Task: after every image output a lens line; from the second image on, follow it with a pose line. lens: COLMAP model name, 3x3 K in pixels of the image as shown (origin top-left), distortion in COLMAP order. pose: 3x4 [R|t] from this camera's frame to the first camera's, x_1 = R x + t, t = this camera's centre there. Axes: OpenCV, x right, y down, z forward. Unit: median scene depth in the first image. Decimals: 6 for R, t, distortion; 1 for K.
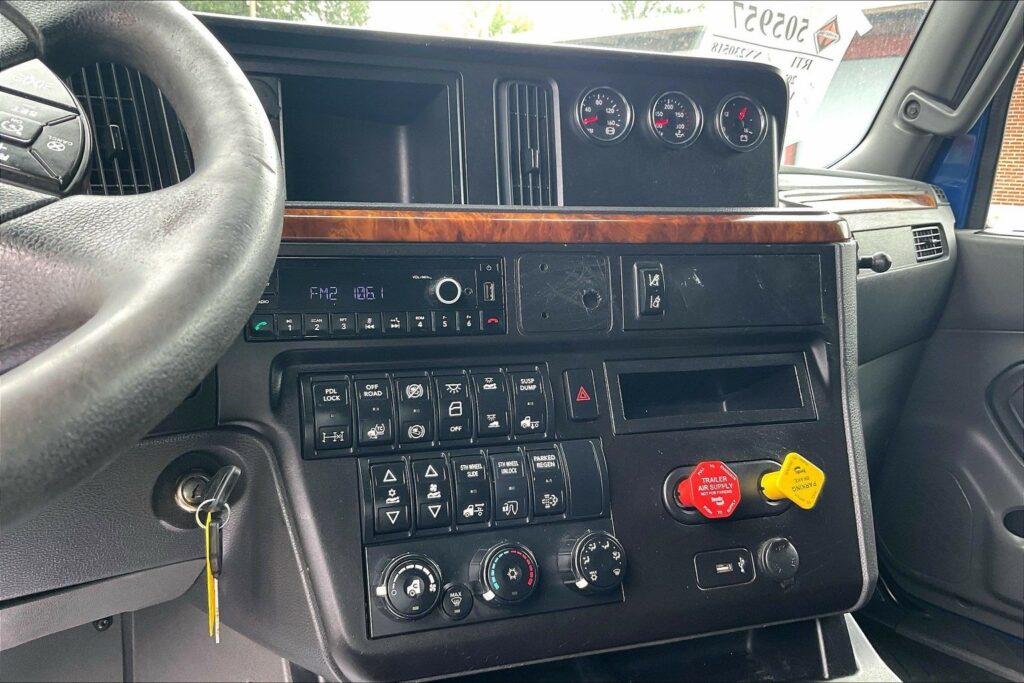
lens RADIAL K [[841.8, 0, 509.8], [0, 841.8, 336.3], [0, 0, 1]] dist [0.112887, -0.232904]
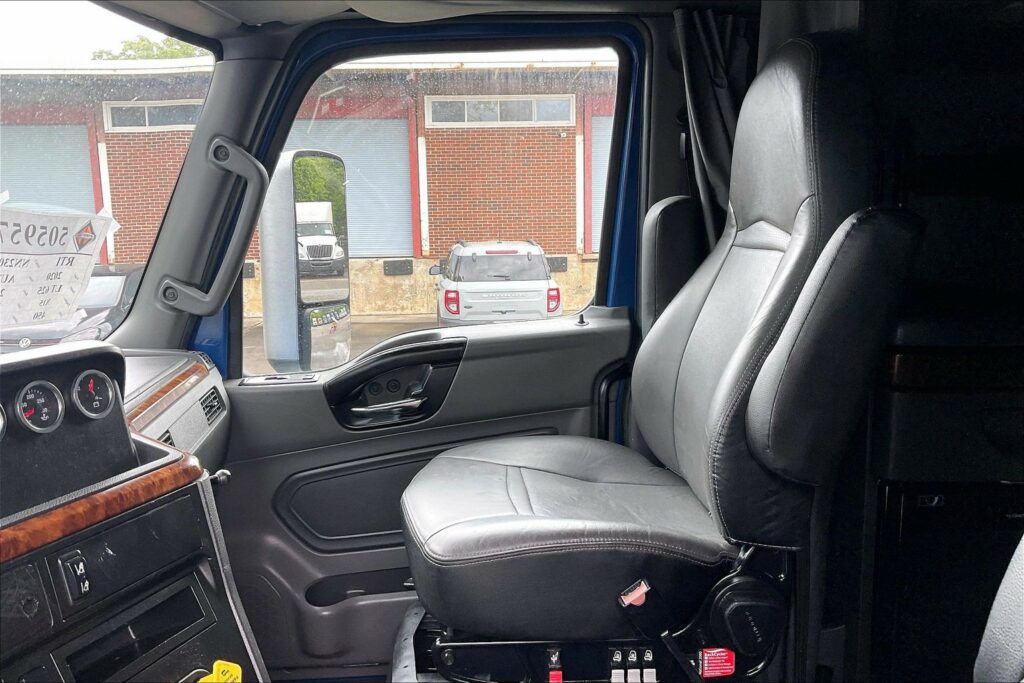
lens RADIAL K [[841.8, 0, 509.8], [0, 841.8, 336.3], [0, 0, 1]] dist [0.112887, -0.232904]
pose [[0.626752, -0.151598, 0.764330, -0.162397], [0.196755, 0.979897, 0.033014, -0.158961], [-0.753969, 0.129694, 0.643980, -0.133038]]
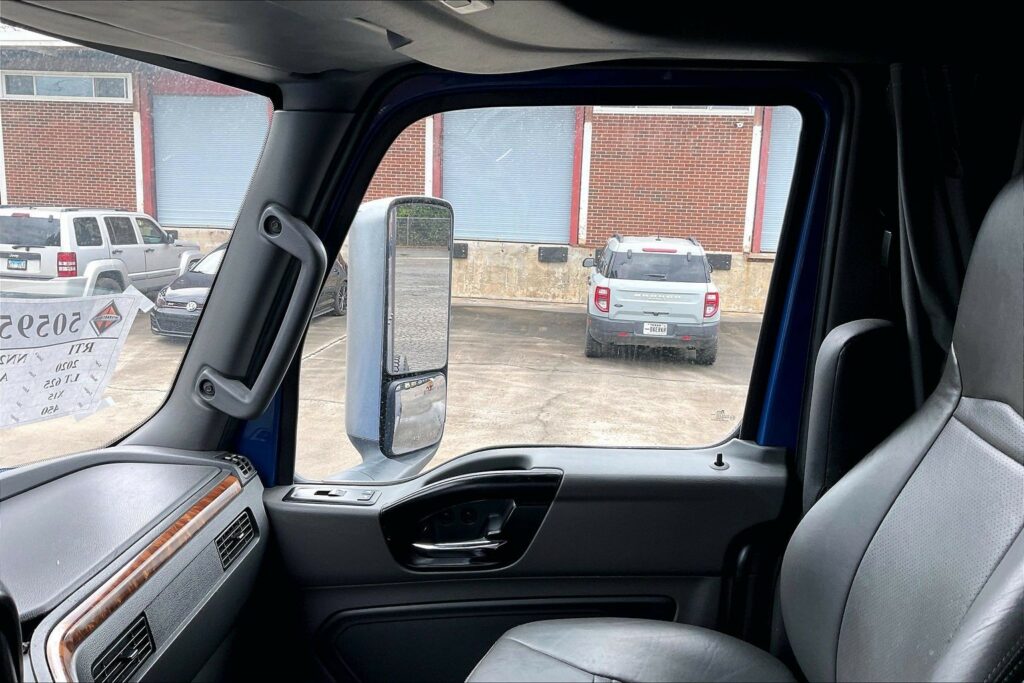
lens RADIAL K [[841.8, 0, 509.8], [0, 841.8, 336.3], [0, 0, 1]] dist [0.112887, -0.232904]
pose [[0.765273, -0.109550, 0.634316, 0.124483], [0.118277, 0.992565, 0.028727, -0.324732], [-0.632747, 0.053041, 0.772540, 0.011391]]
